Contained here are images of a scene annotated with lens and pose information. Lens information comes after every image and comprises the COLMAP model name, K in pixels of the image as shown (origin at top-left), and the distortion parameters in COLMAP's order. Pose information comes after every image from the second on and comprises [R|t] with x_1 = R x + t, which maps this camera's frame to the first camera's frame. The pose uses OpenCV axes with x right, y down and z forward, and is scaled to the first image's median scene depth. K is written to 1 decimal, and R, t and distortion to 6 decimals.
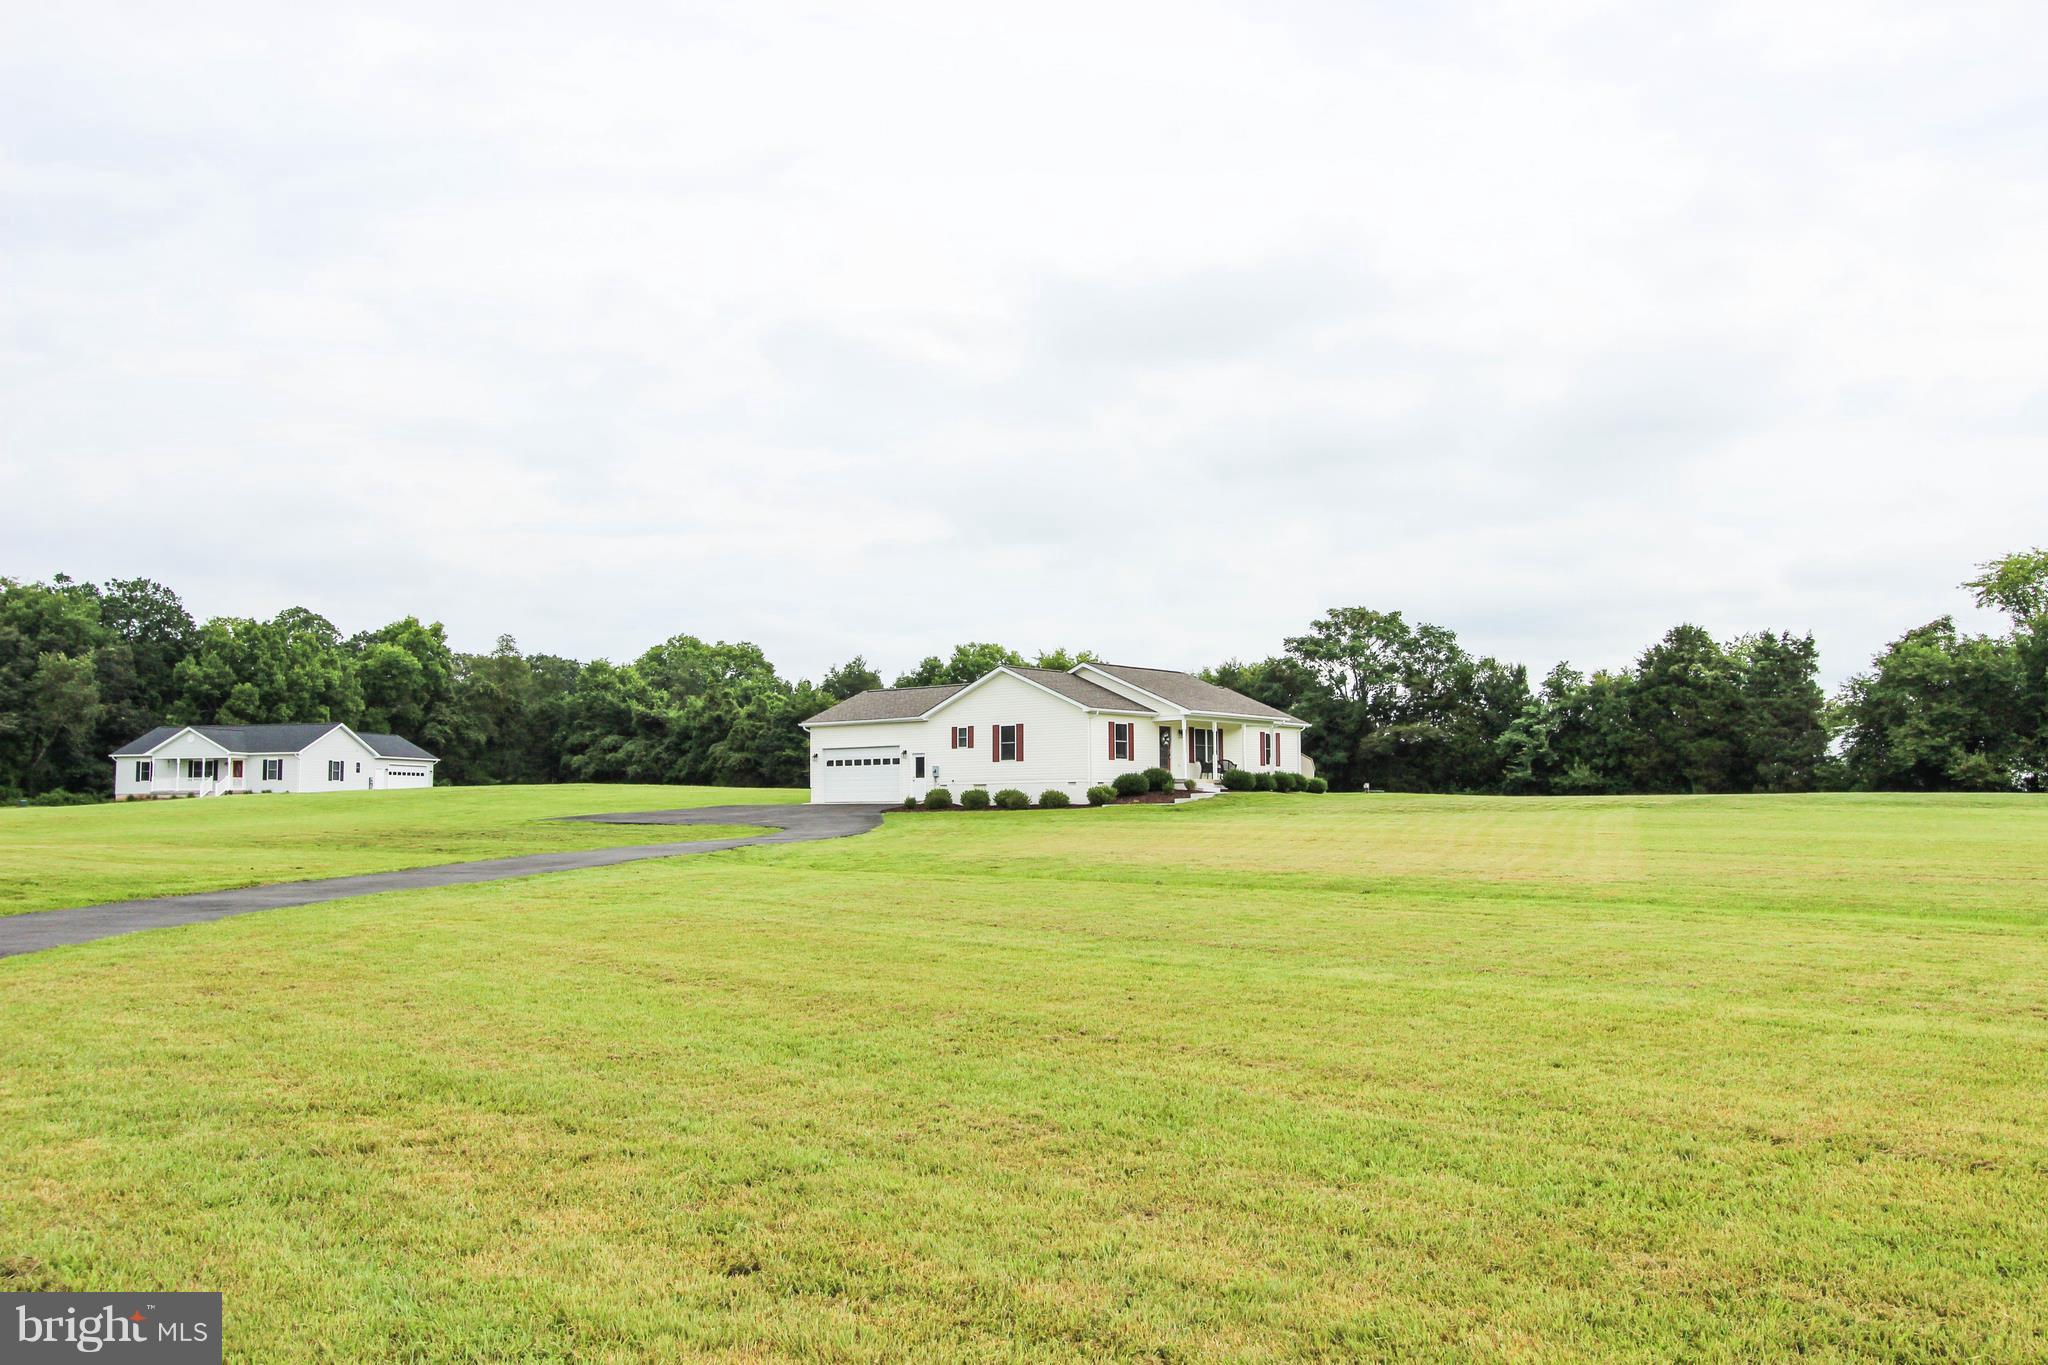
lens RADIAL K [[1477.5, 0, 1024.0], [0, 1477.5, 682.5], [0, 0, 1]] dist [0.004083, 0.004209]
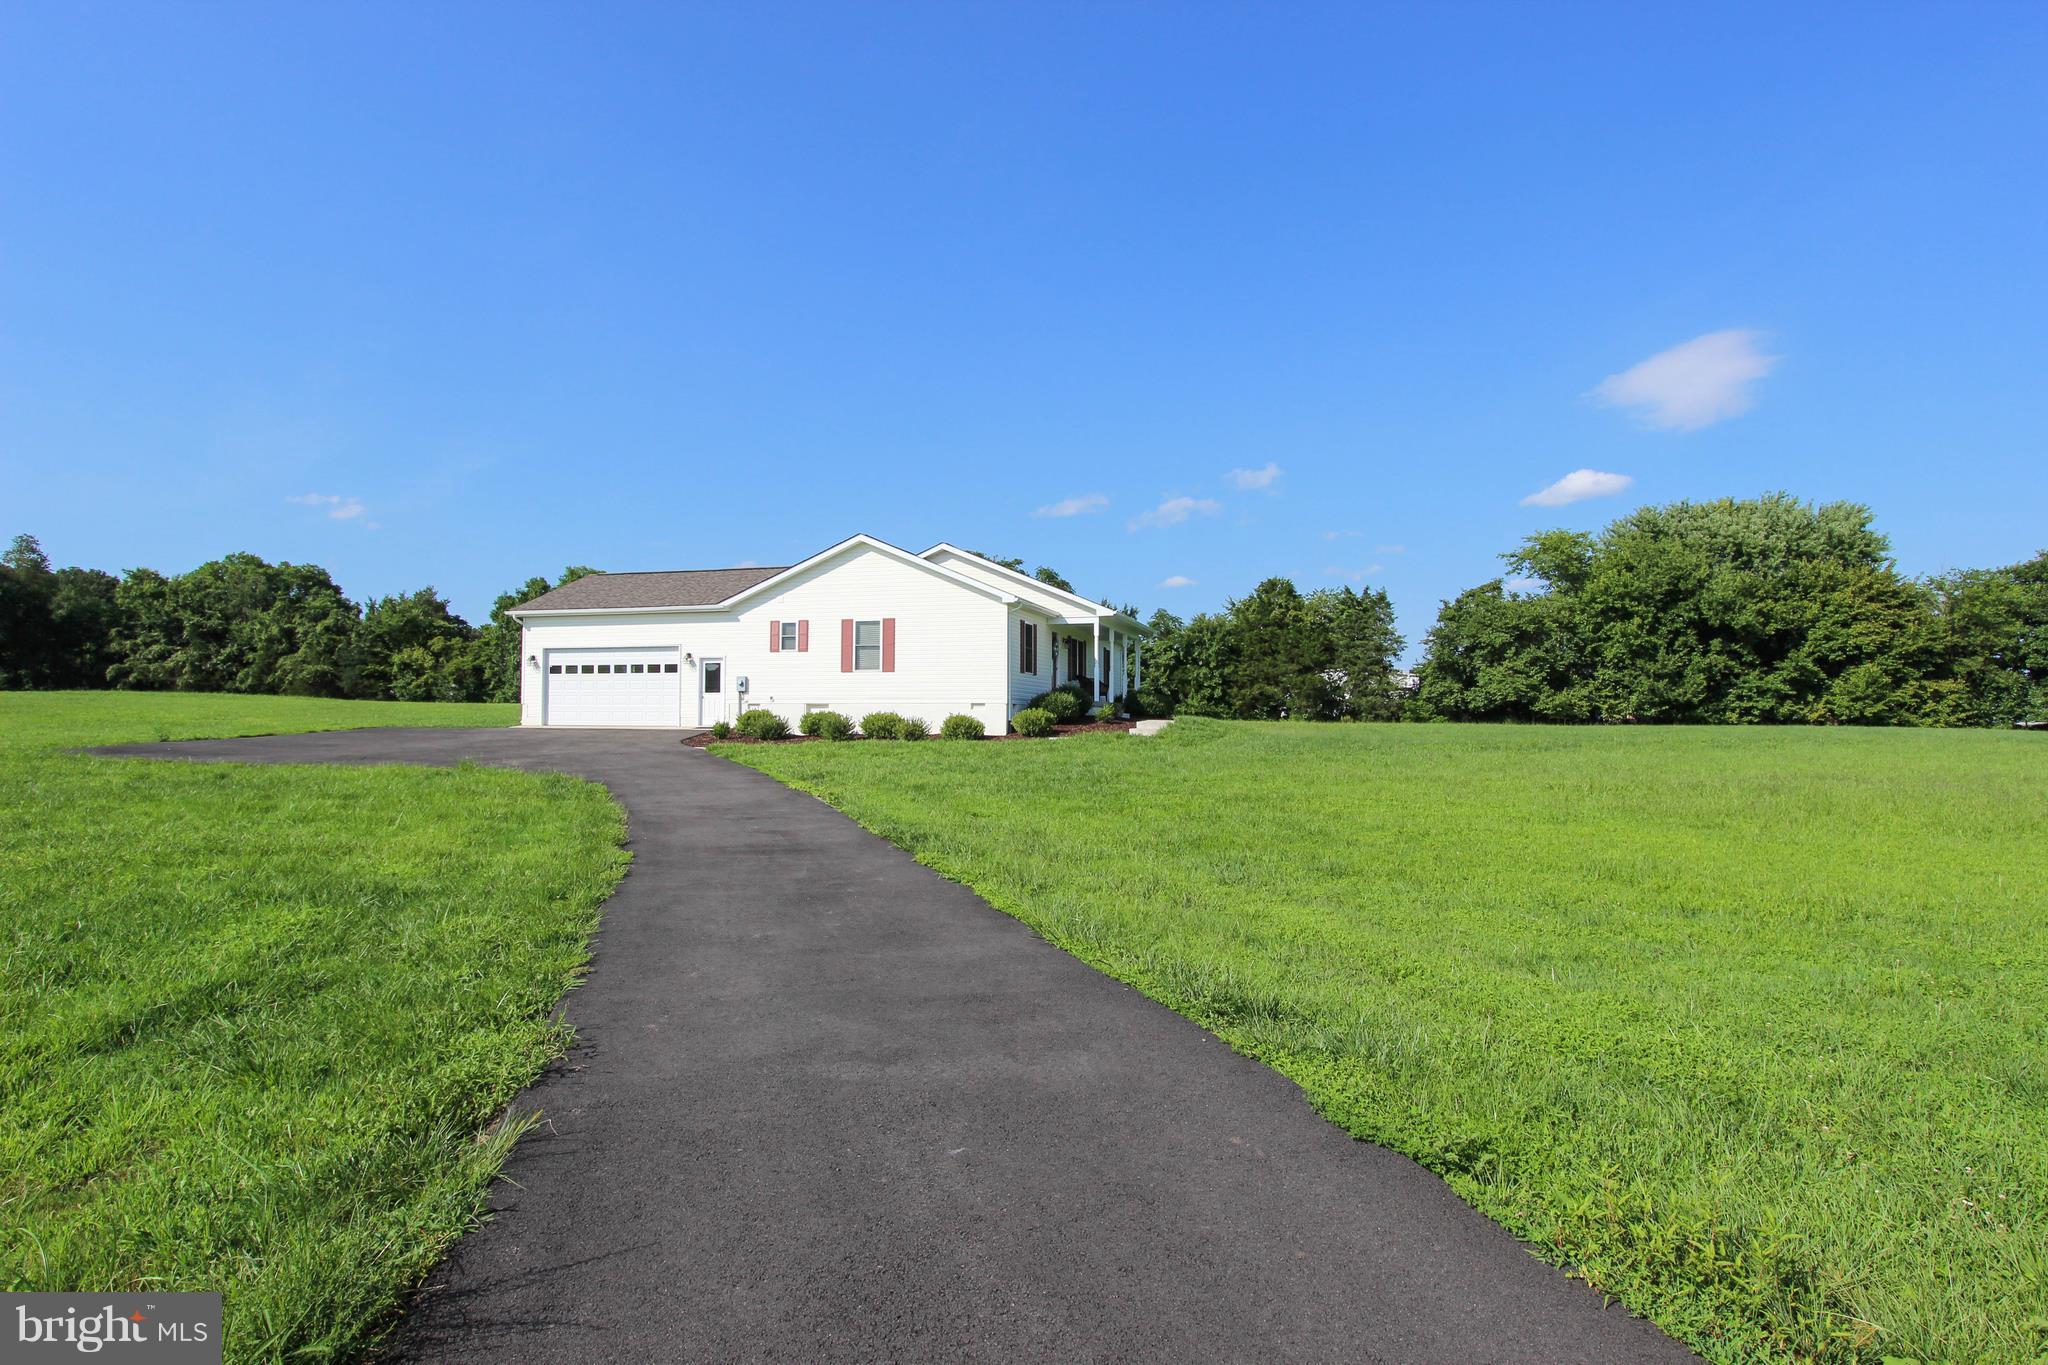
lens RADIAL K [[1054.7, 0, 982.0], [0, 1054.7, 676.7], [0, 0, 1]] dist [-0.004942, -0.001005]
pose [[0.922657, 0.027368, 0.384648, -0.096761], [-0.043255, 0.998528, 0.032710, 0.023536], [-0.383187, -0.046818, 0.922483, 0.332479]]
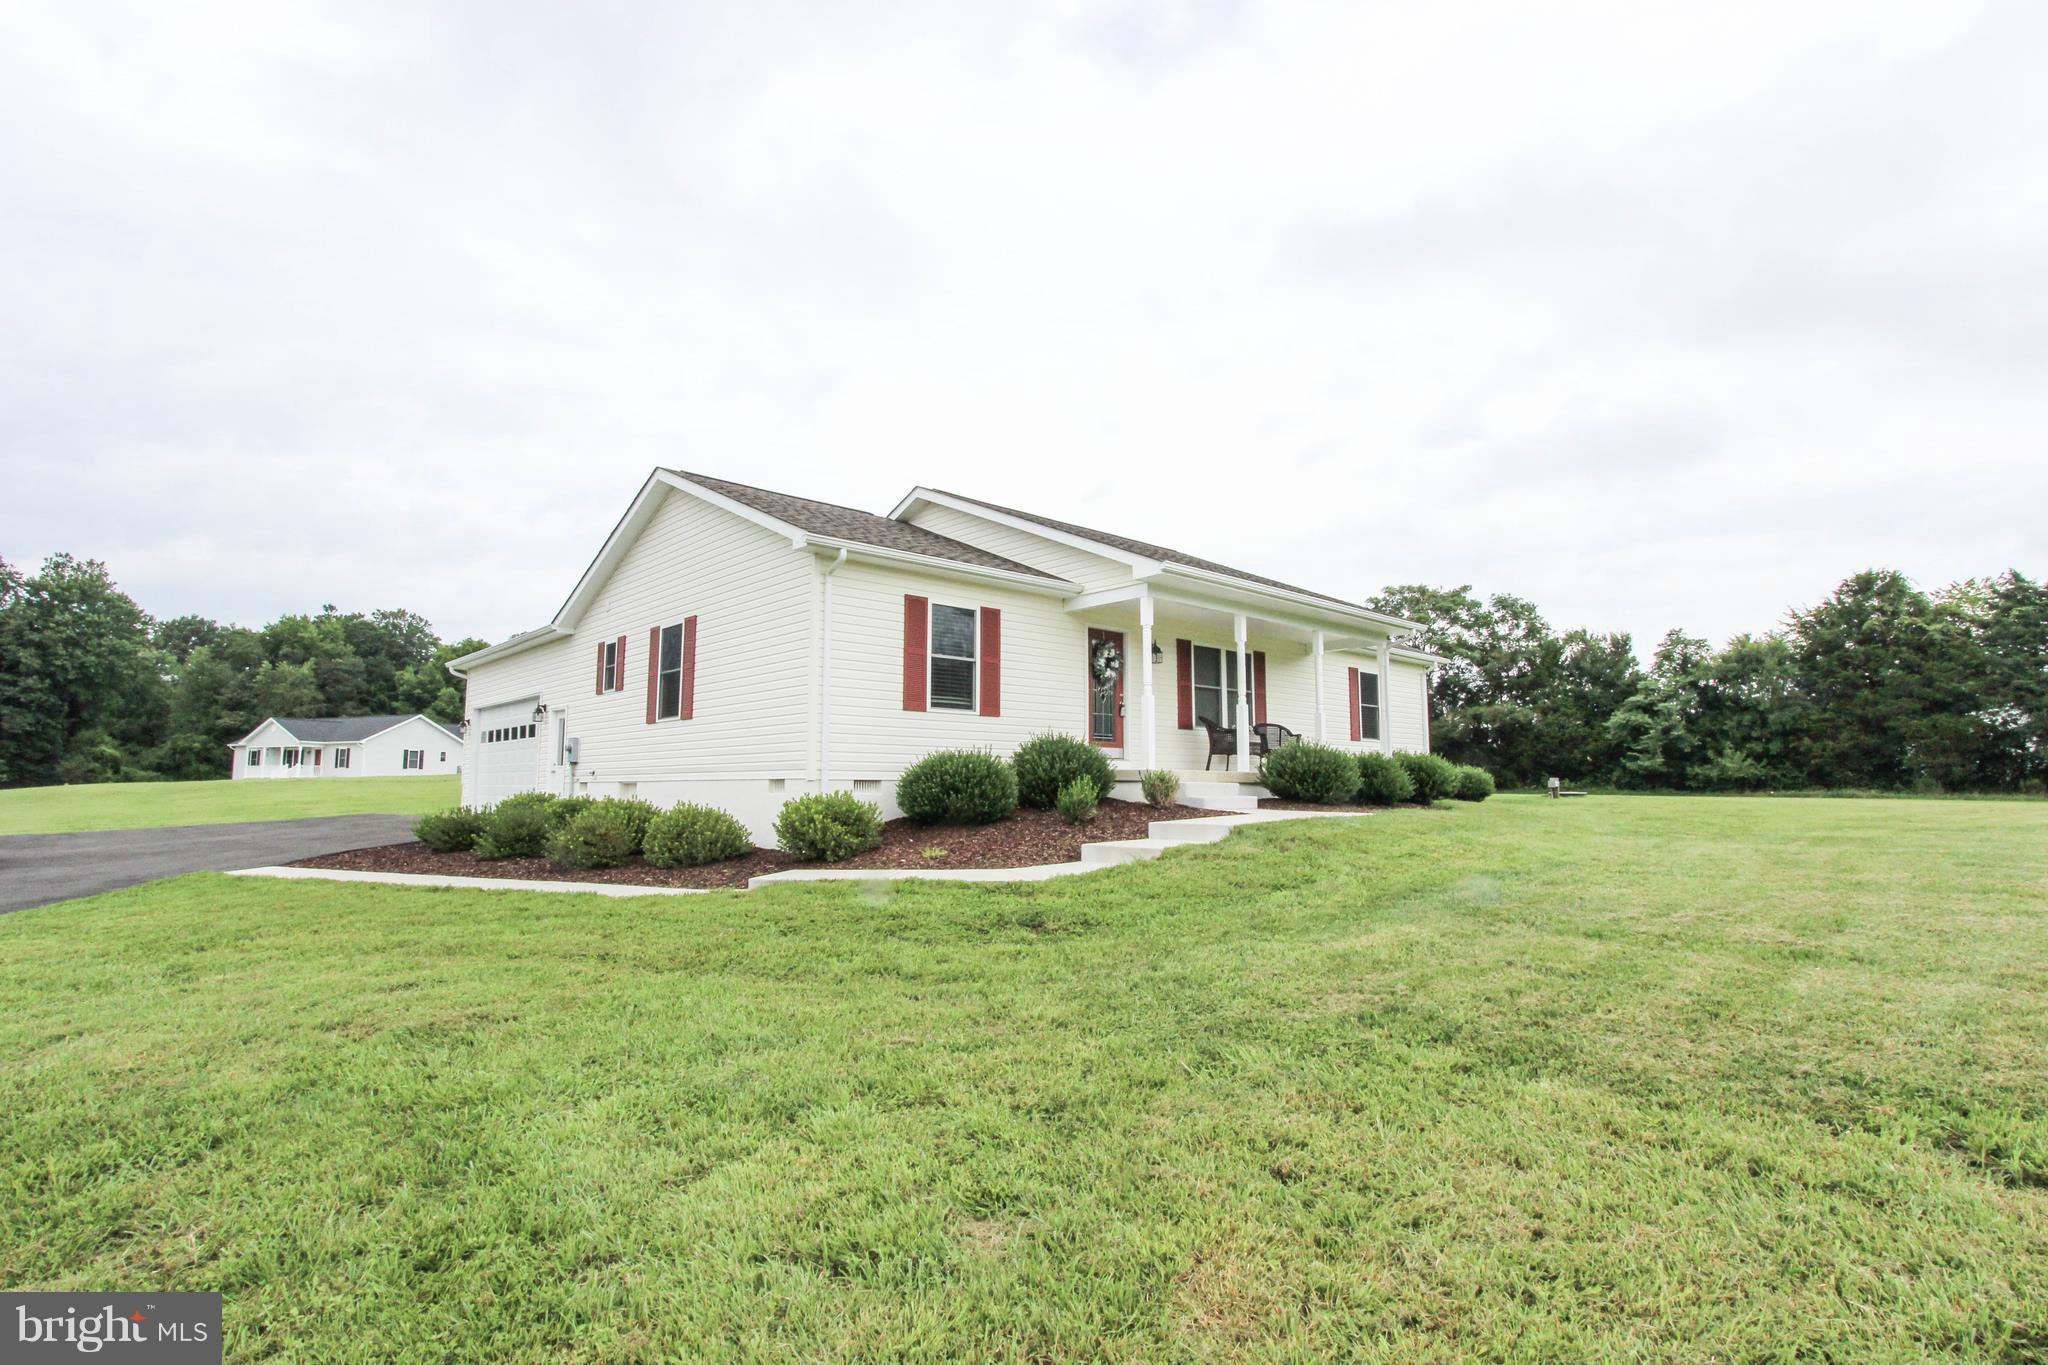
lens RADIAL K [[942.8, 0, 1031.2], [0, 942.8, 672.9], [0, 0, 1]] dist [-0.017364, 0.000172]
pose [[0.993155, -0.010090, -0.116367, 0.068045], [0.005917, 0.999329, -0.036157, 0.031995], [0.116654, 0.035221, 0.992548, 0.495199]]
